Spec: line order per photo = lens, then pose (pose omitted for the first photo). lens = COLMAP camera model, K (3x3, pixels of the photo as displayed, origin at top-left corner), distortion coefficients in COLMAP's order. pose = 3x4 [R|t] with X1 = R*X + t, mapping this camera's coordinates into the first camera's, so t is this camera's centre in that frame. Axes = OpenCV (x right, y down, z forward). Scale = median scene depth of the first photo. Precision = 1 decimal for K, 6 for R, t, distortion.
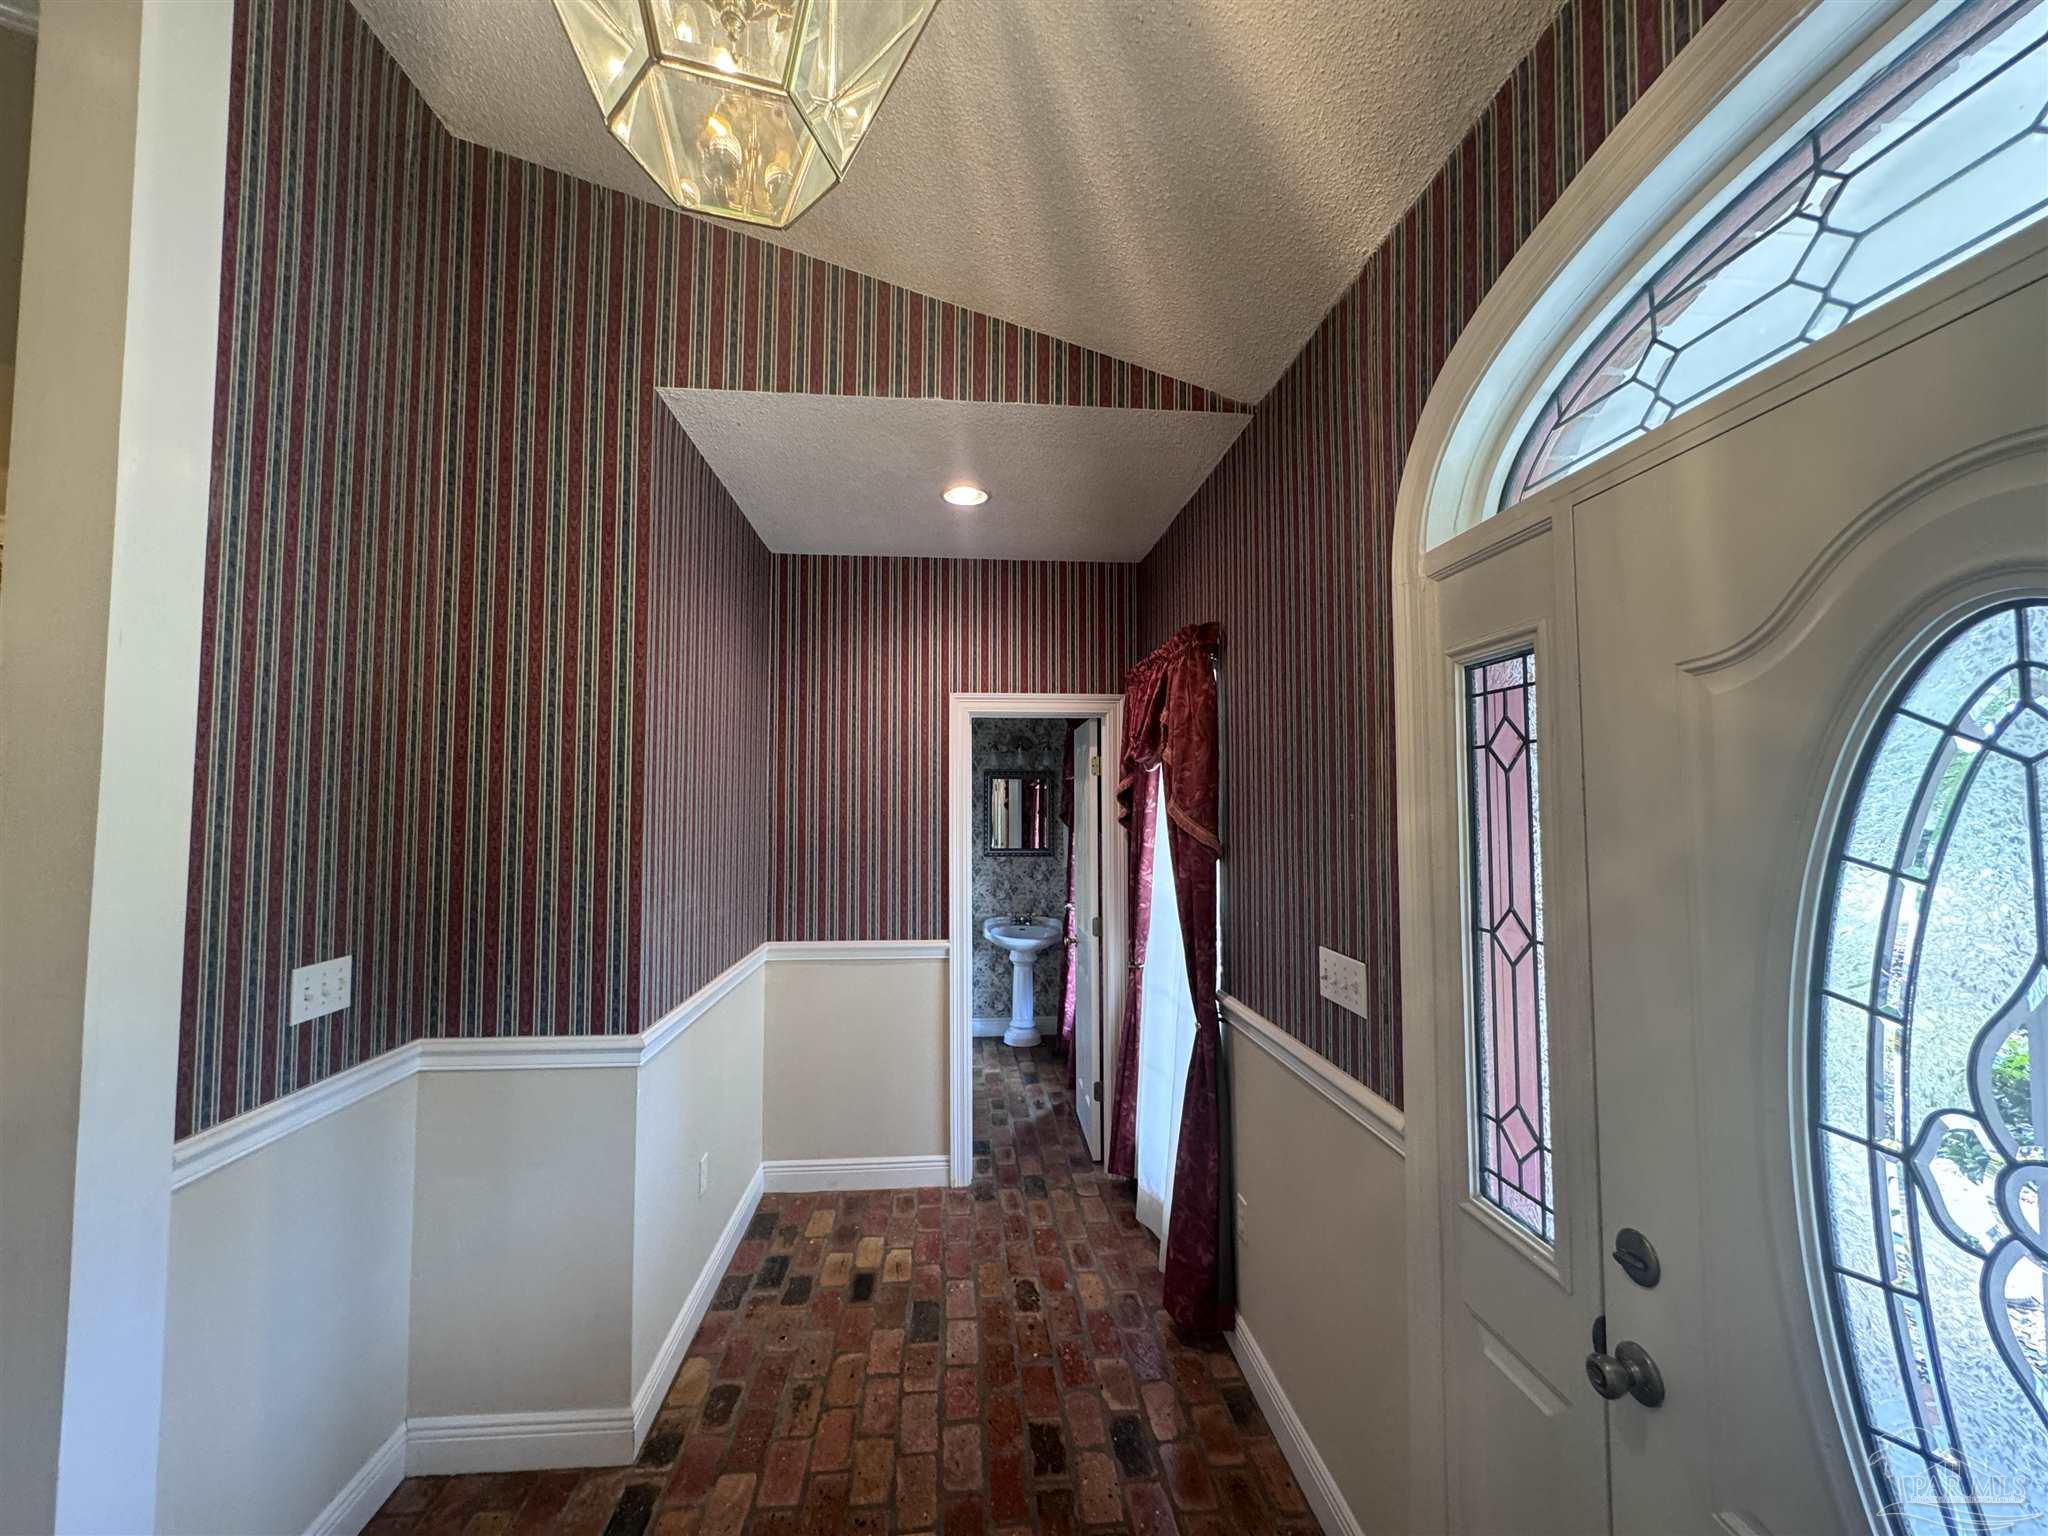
lens RADIAL K [[818.3, 0, 1020.9], [0, 818.3, 765.7], [0, 0, 1]] dist [-0.005718, -0.000134]
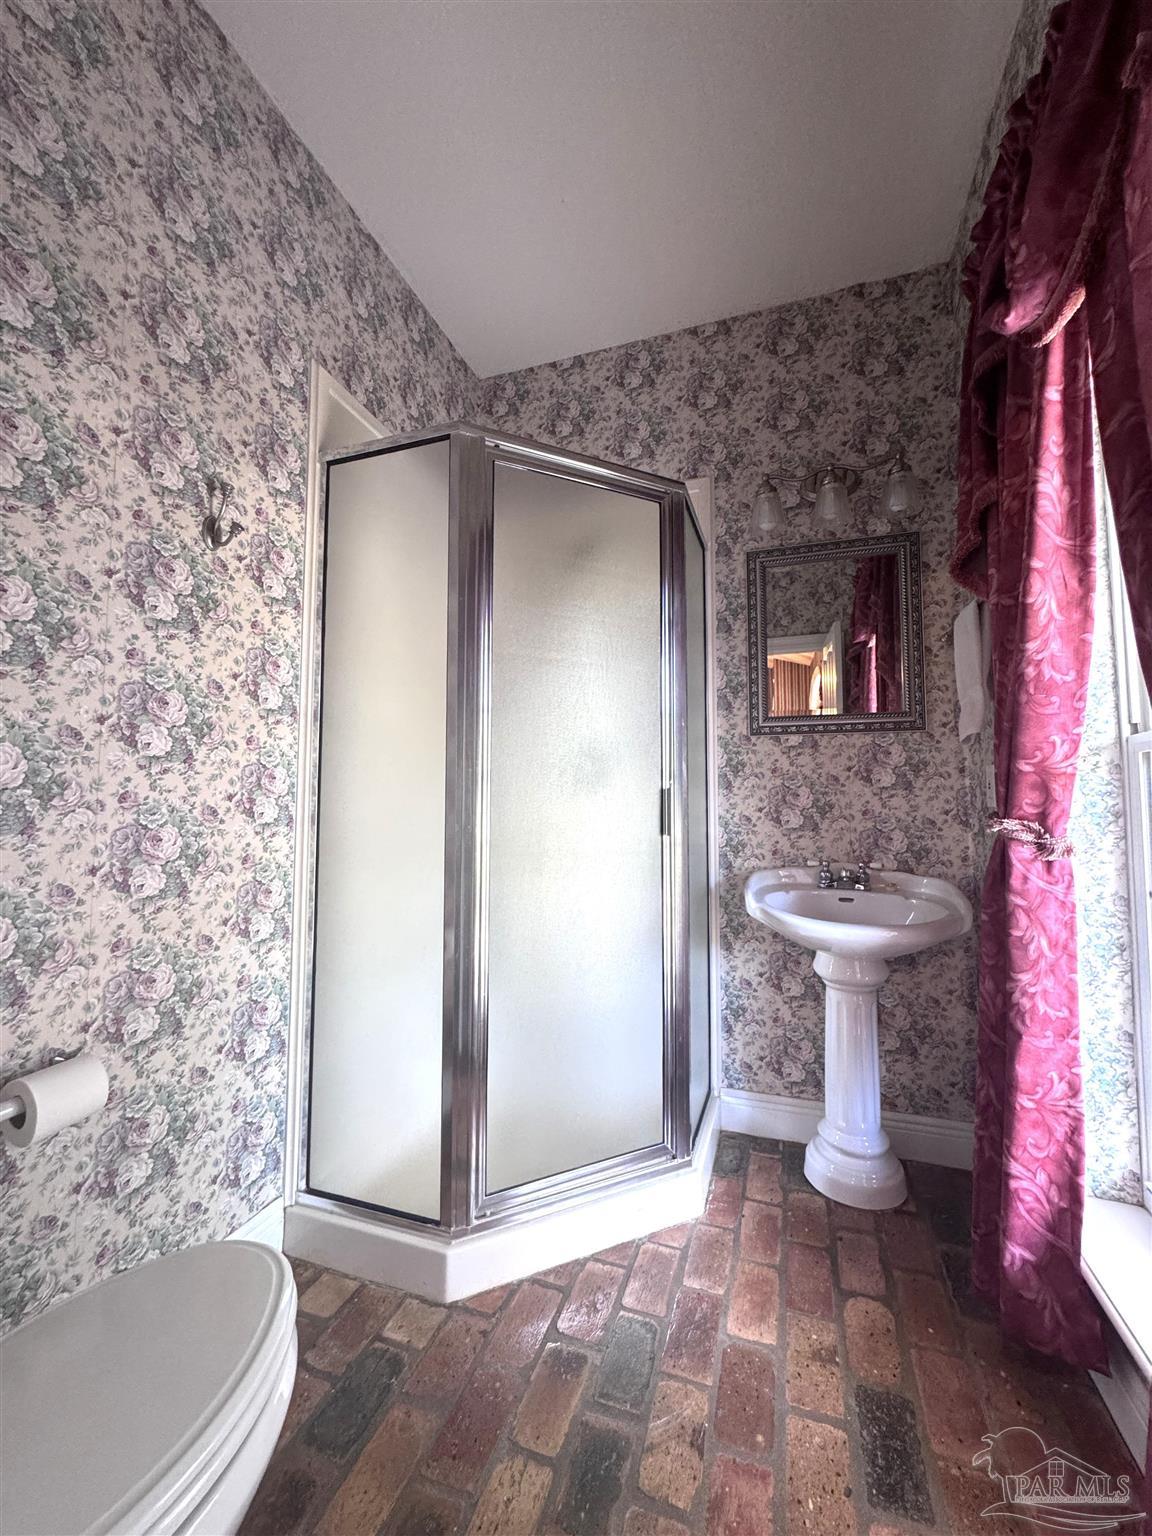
lens RADIAL K [[613.7, 0, 577.7], [0, 613.7, 766.2], [0, 0, 1]] dist [-0.005718, -0.000134]
pose [[0.913278, -0.025346, -0.406547, 0.011212], [0.019334, 0.999635, -0.018890, 0.267265], [0.406877, 0.009392, 0.913435, 1.299984]]
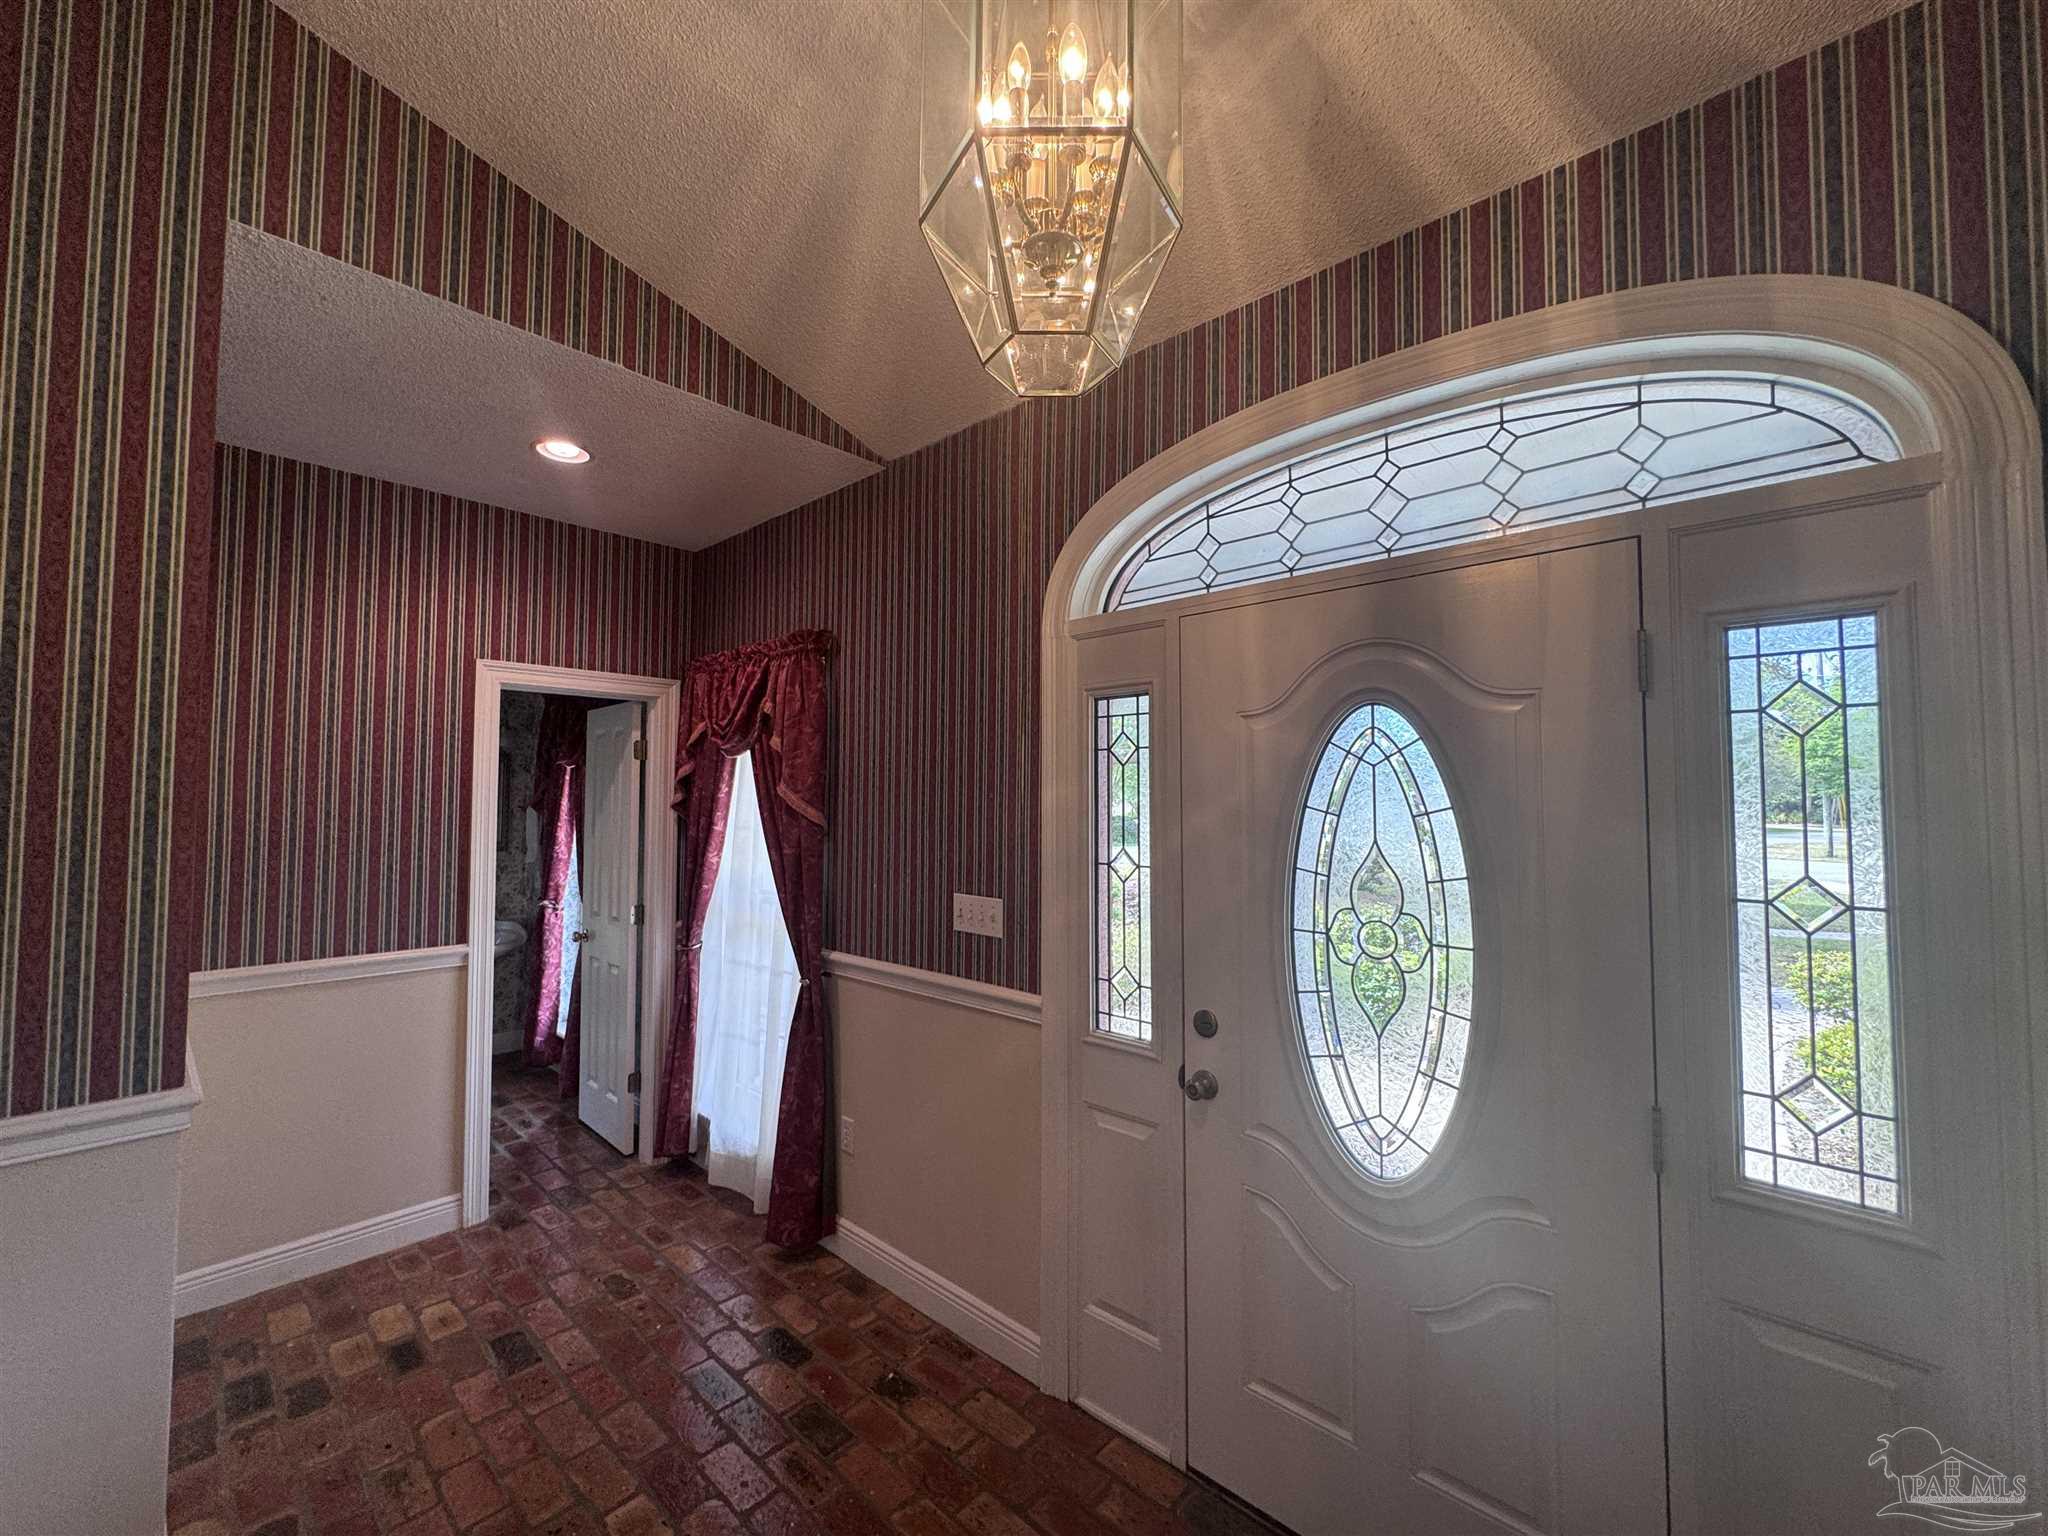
lens RADIAL K [[818.3, 0, 1024.9], [0, 818.3, 765.0], [0, 0, 1]] dist [-0.005718, -0.000134]
pose [[0.736250, 0.031056, 0.675996, -0.294412], [-0.035498, 0.999343, -0.007248, 0.011404], [-0.675778, -0.018660, 0.736869, -0.036420]]
